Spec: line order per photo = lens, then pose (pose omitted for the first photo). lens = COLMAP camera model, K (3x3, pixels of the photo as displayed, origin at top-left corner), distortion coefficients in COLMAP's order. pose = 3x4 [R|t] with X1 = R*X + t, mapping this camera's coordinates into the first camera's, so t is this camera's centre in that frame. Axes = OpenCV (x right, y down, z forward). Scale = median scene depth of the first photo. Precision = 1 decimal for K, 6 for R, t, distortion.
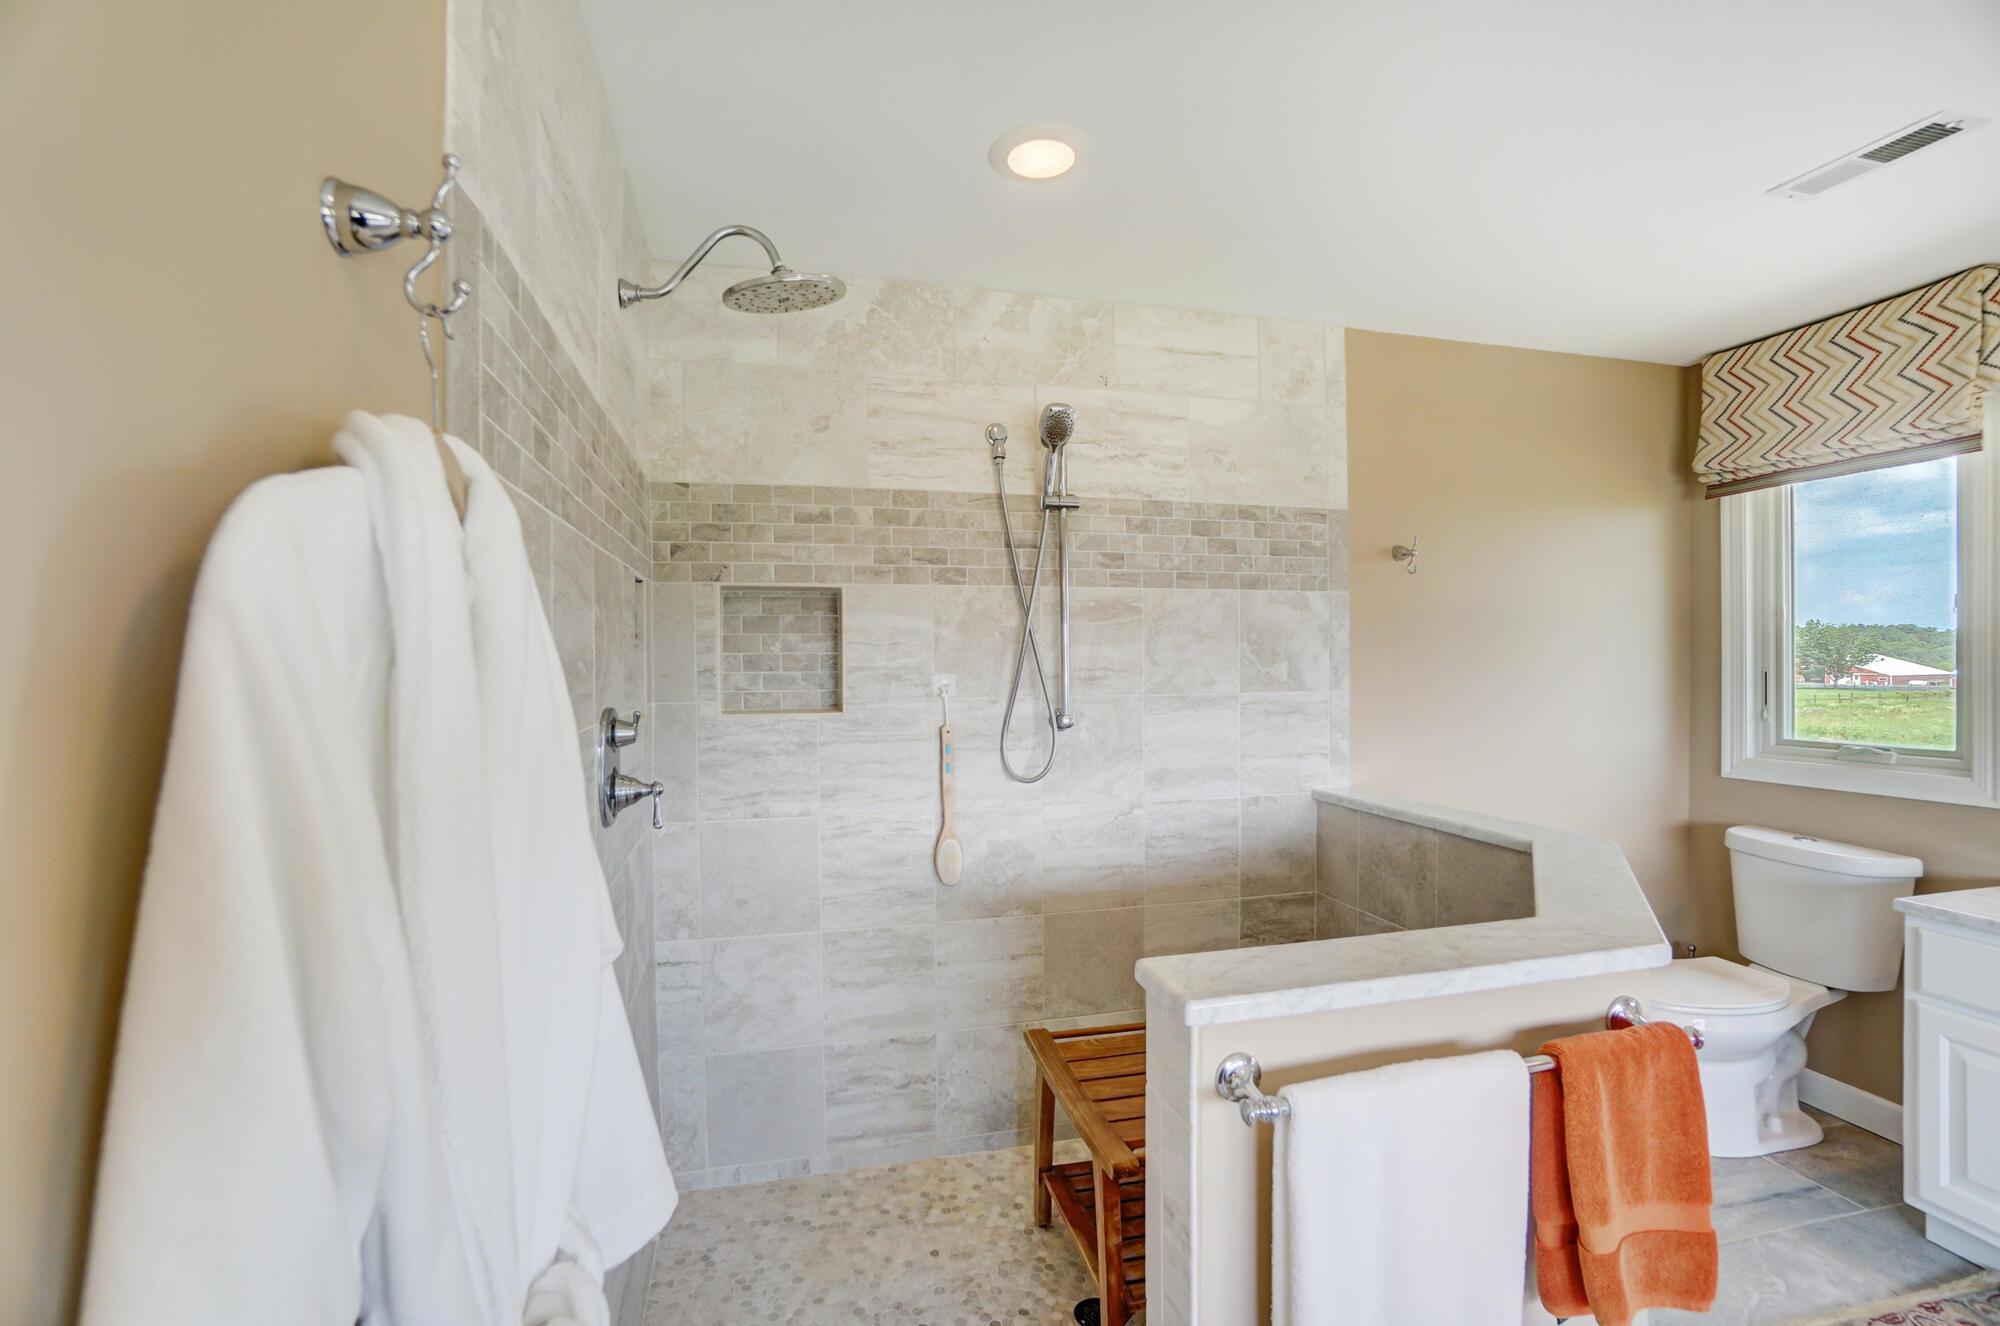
lens RADIAL K [[880.7, 0, 978.8], [0, 880.7, 667.3], [0, 0, 1]] dist [-0.069260, 0.023357]
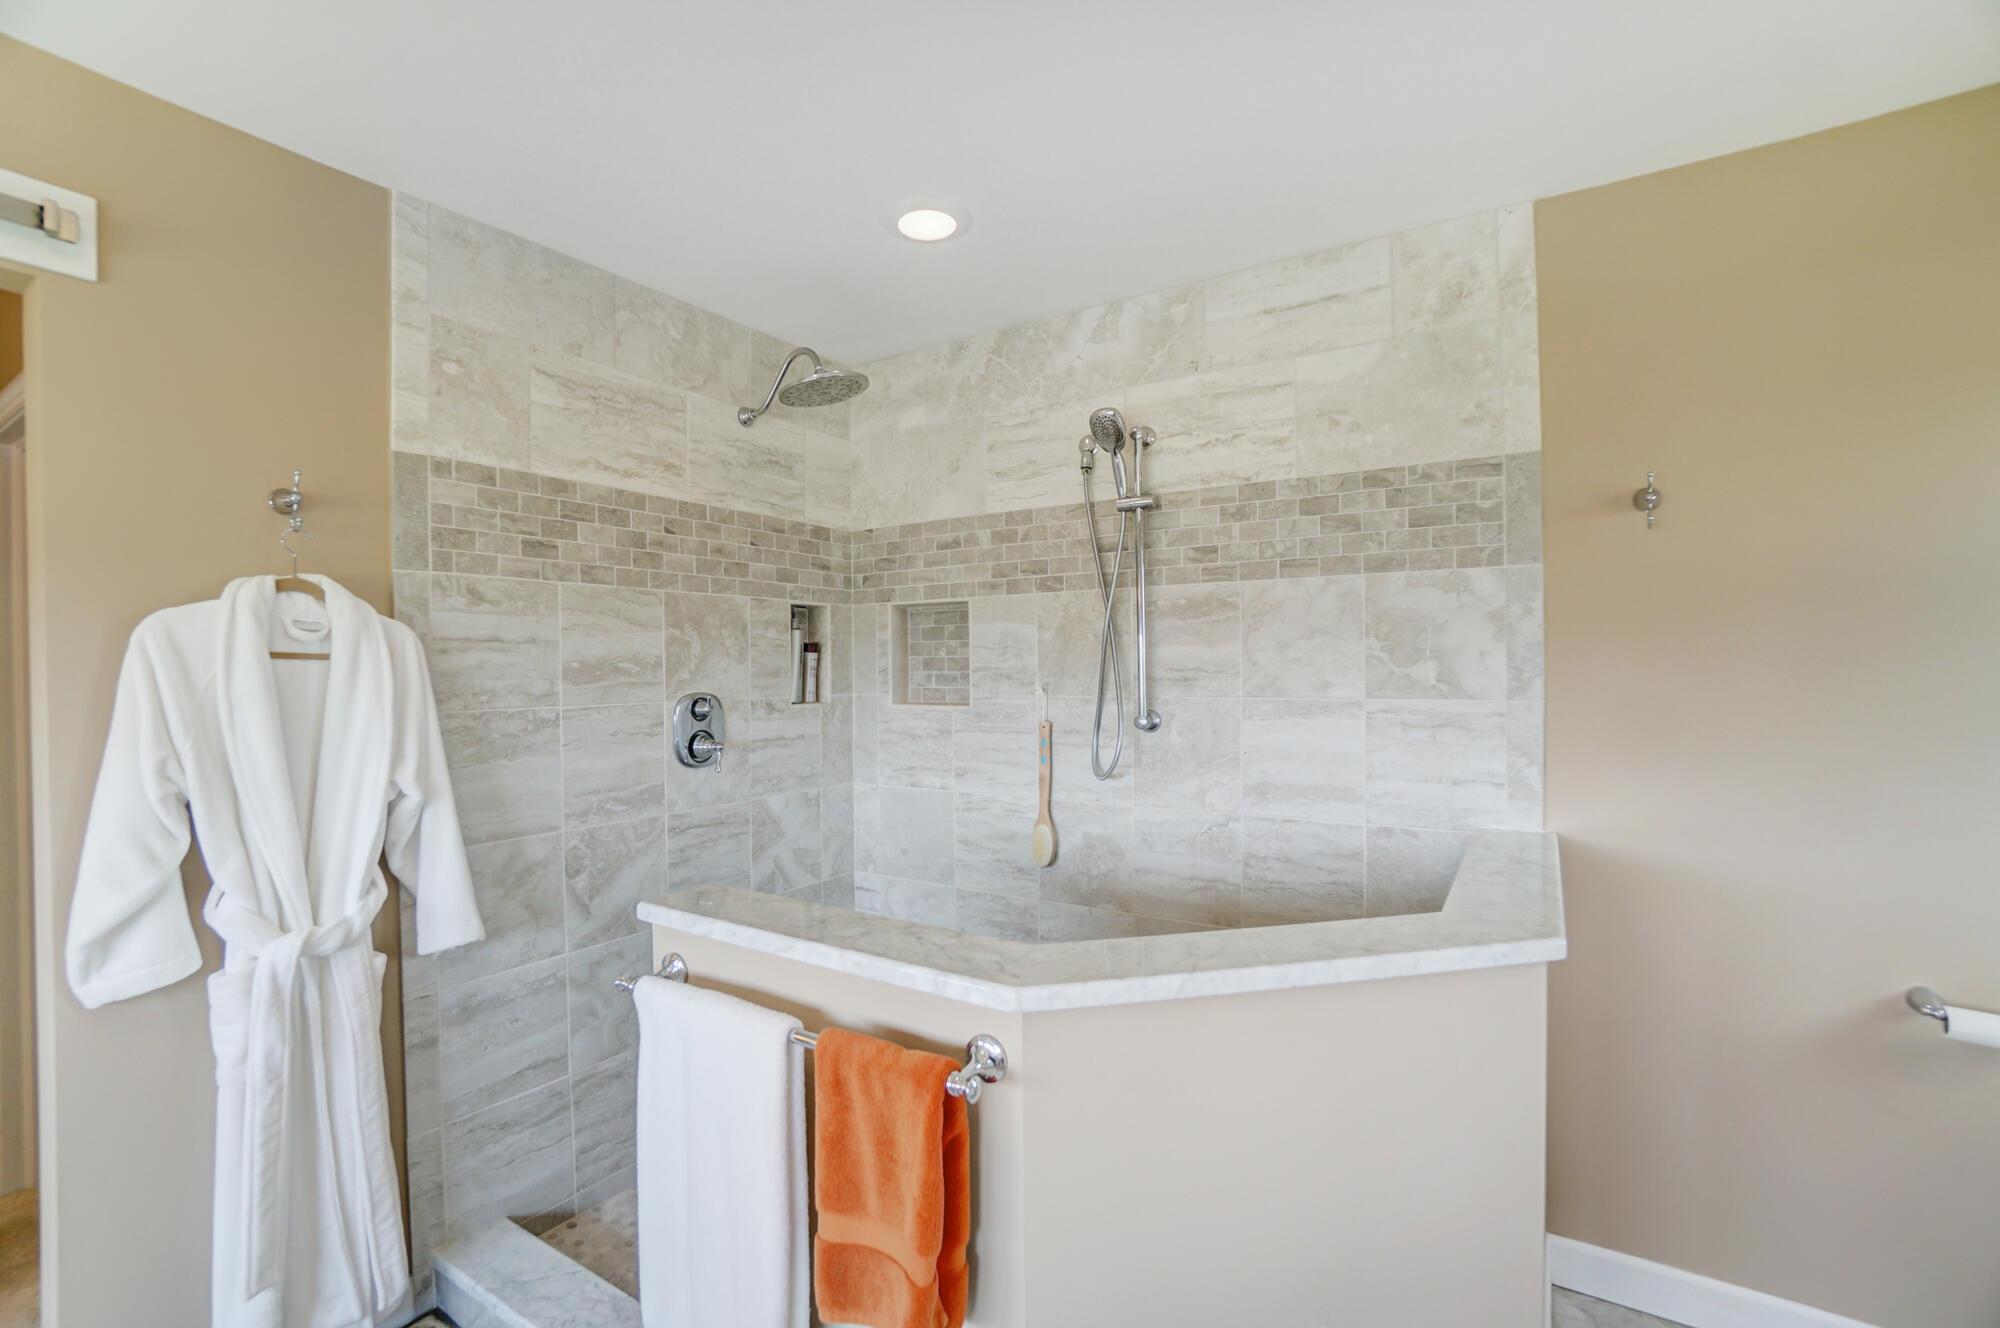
lens RADIAL K [[886.5, 0, 981.9], [0, 886.5, 672.4], [0, 0, 1]] dist [-0.062548, 0.021736]
pose [[0.686048, 0.002382, -0.727553, 0.701328], [-0.002613, 0.999996, 0.000811, 0.005026], [0.727552, 0.001344, 0.686052, 0.183293]]
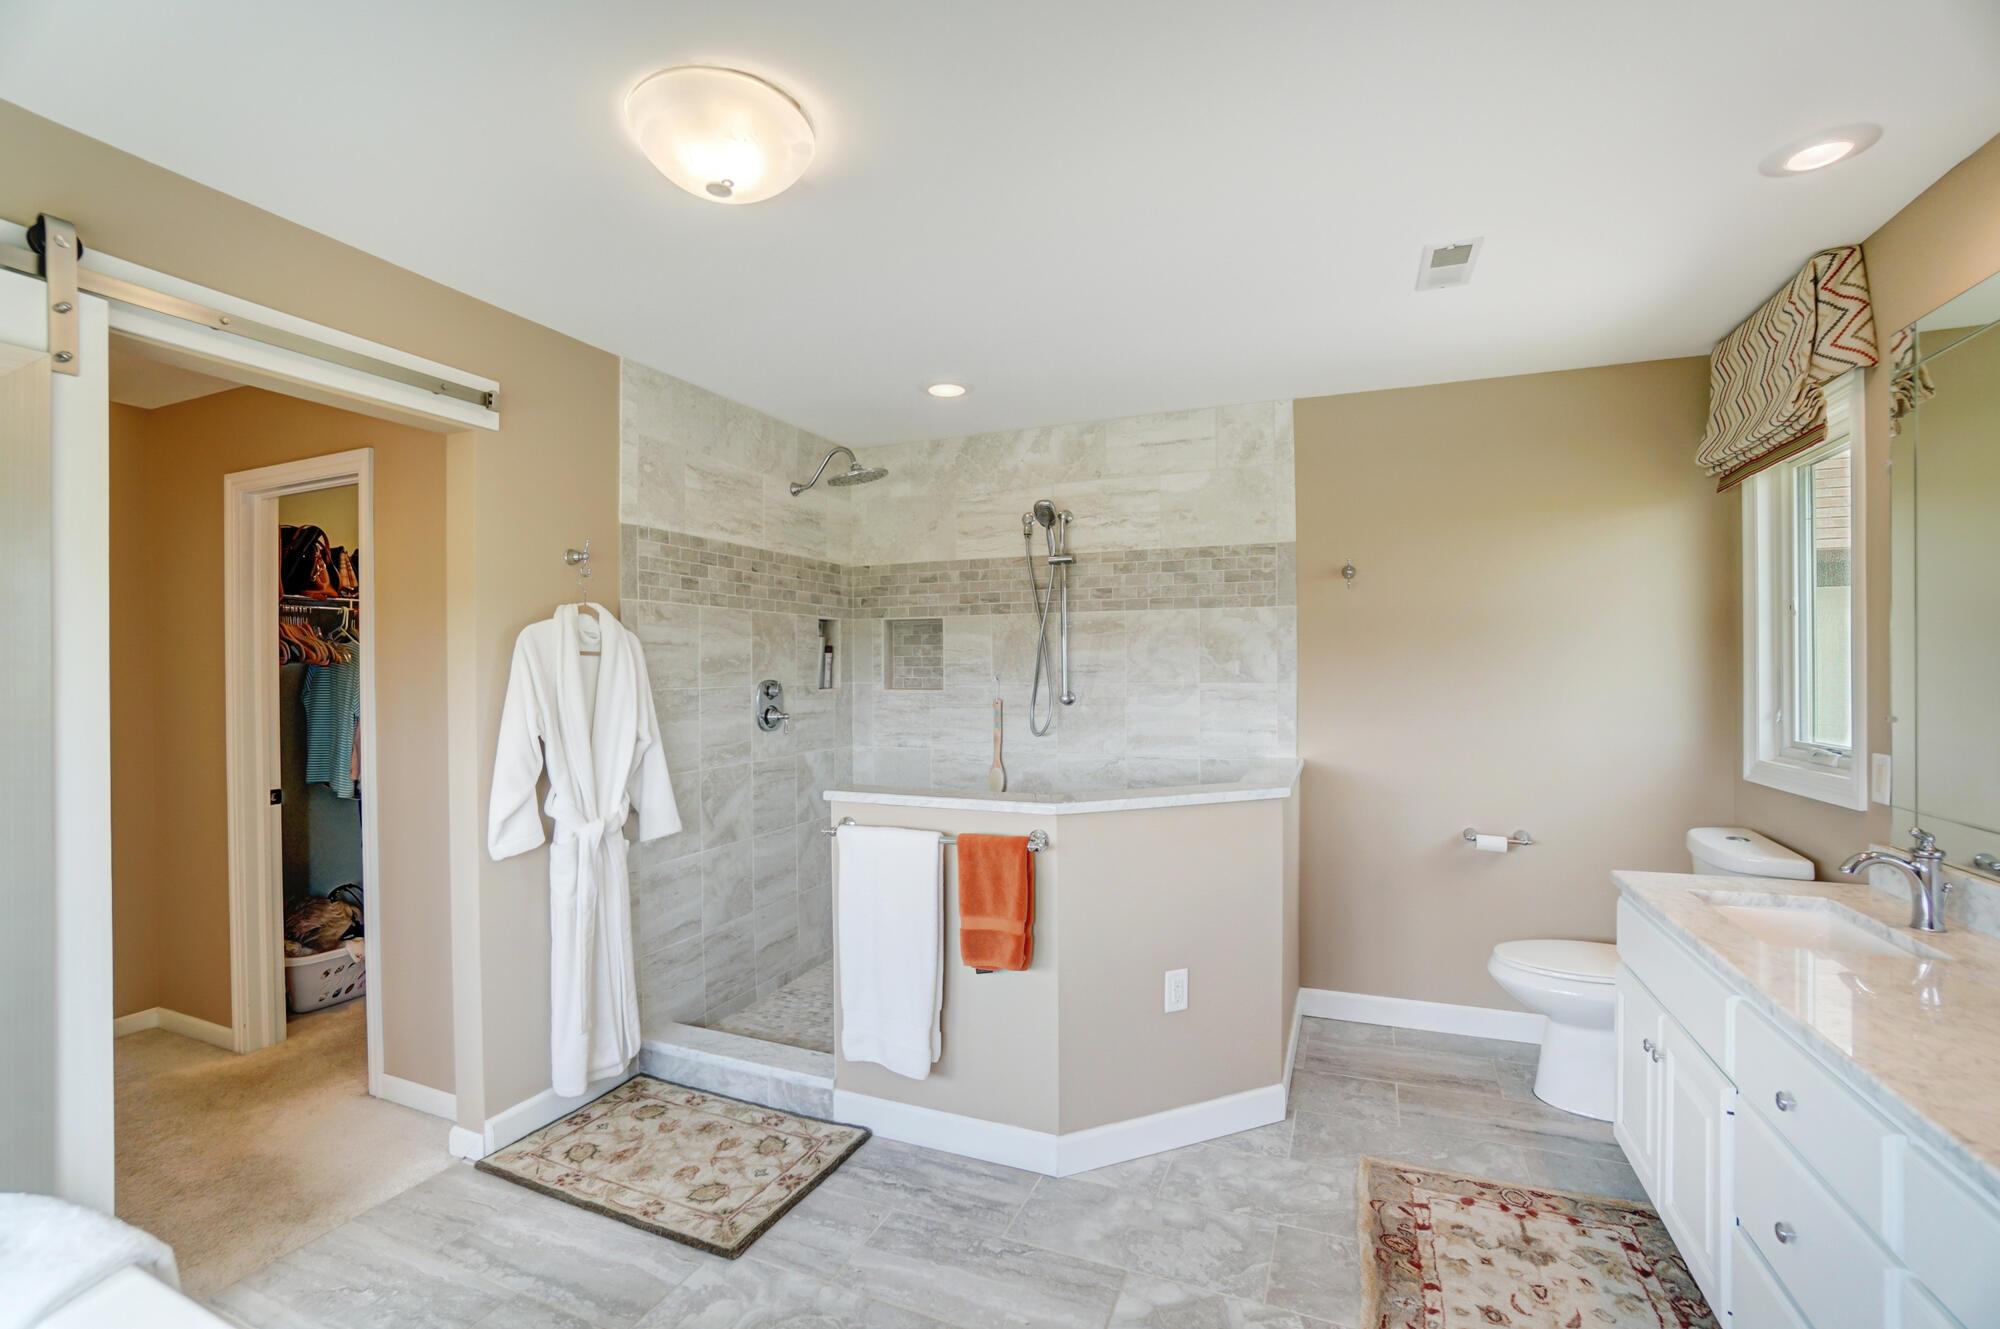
lens RADIAL K [[877.4, 0, 983.6], [0, 877.4, 670.4], [0, 0, 1]] dist [-0.061385, 0.020338]
pose [[0.803801, 0.002827, -0.594891, 0.911444], [-0.005557, 0.999981, -0.002755, 0.016403], [0.594872, 0.005520, 0.803801, -0.339860]]
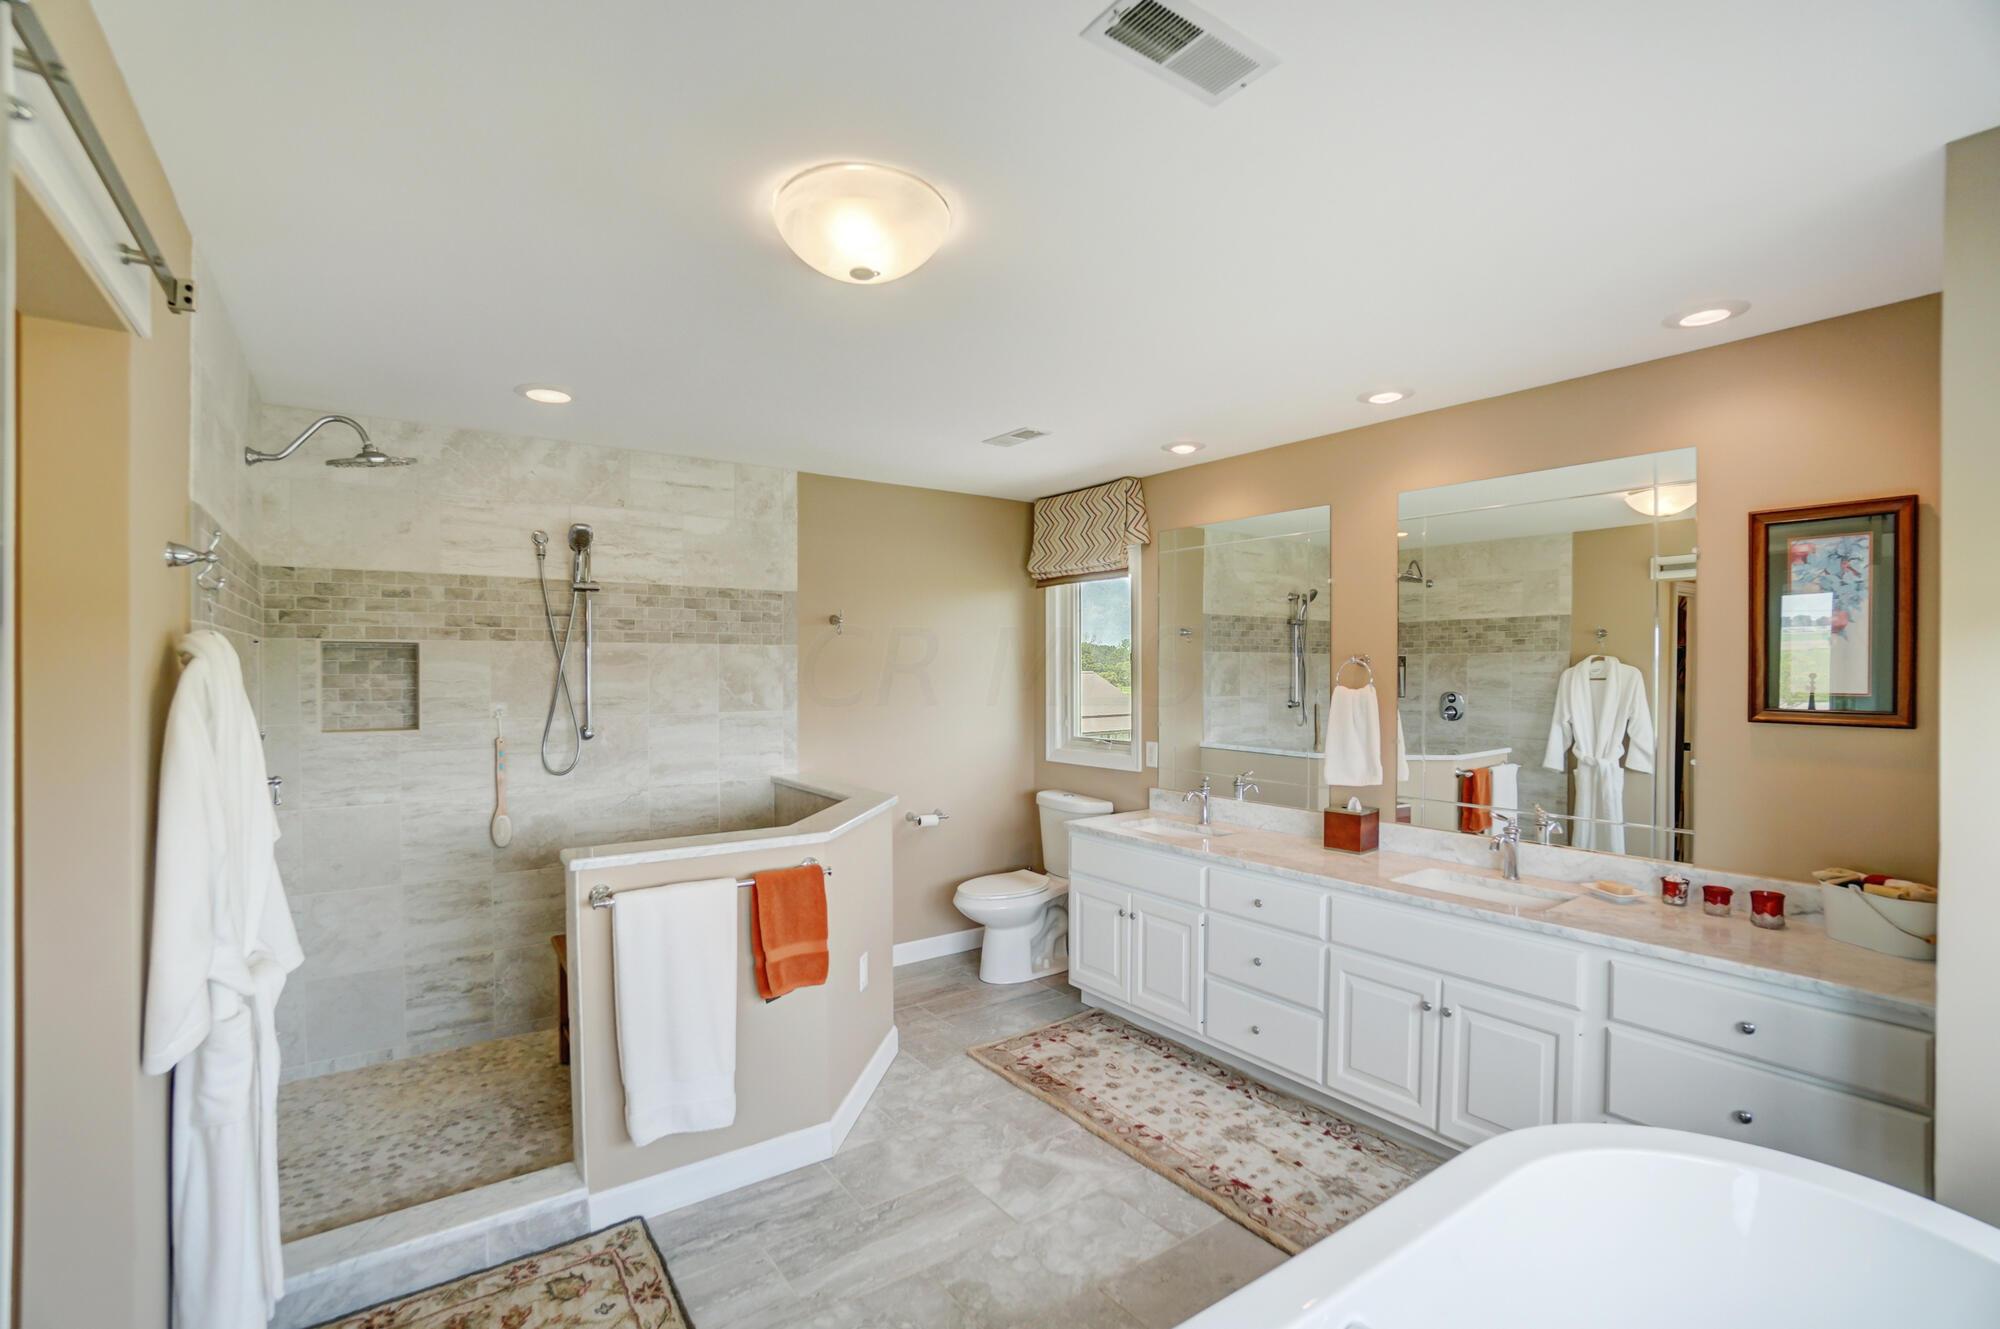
lens RADIAL K [[880.7, 0, 978.8], [0, 880.7, 668.8], [0, 0, 1]] dist [-0.069260, 0.023357]
pose [[0.928822, 0.005017, 0.370493, 0.166932], [-0.001224, 0.999944, -0.010470, -0.033182], [-0.370525, 0.009272, 0.928776, -0.613765]]
